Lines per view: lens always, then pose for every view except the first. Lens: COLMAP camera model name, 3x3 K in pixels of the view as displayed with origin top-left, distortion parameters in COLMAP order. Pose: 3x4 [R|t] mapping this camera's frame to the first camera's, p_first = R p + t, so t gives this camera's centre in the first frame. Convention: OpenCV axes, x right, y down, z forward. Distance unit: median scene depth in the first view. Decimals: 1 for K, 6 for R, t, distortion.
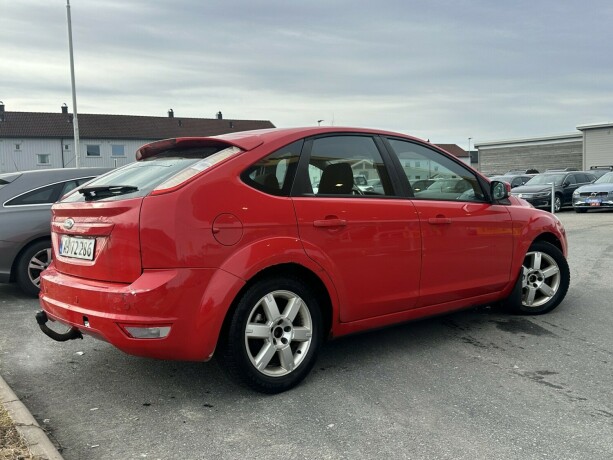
lens RADIAL K [[599.8, 0, 306.5], [0, 599.8, 230.0], [0, 0, 1]] dist [0.162031, -0.338849]
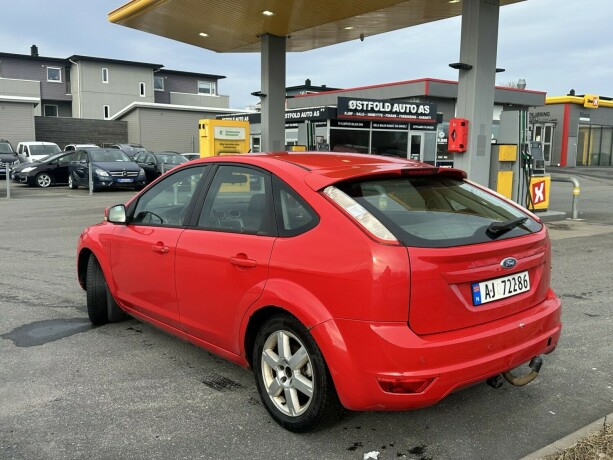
lens RADIAL K [[599.8, 0, 306.5], [0, 599.8, 230.0], [0, 0, 1]] dist [0.162031, -0.338849]
pose [[-0.048199, -0.098449, 0.993974, -0.265634], [0.055347, 0.993339, 0.101070, -0.035326], [-0.997303, 0.059884, -0.042429, 0.276372]]
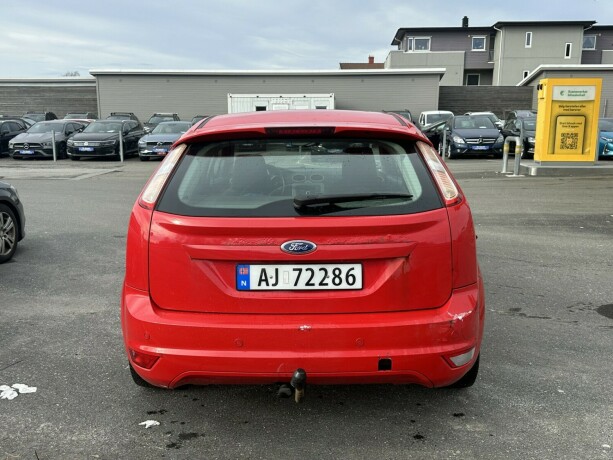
lens RADIAL K [[599.8, 0, 306.5], [0, 599.8, 230.0], [0, 0, 1]] dist [0.162031, -0.338849]
pose [[0.640800, -0.110473, 0.759717, -0.190355], [0.032674, 0.992620, 0.116781, -0.023566], [-0.767012, -0.050011, 0.639681, 0.106631]]
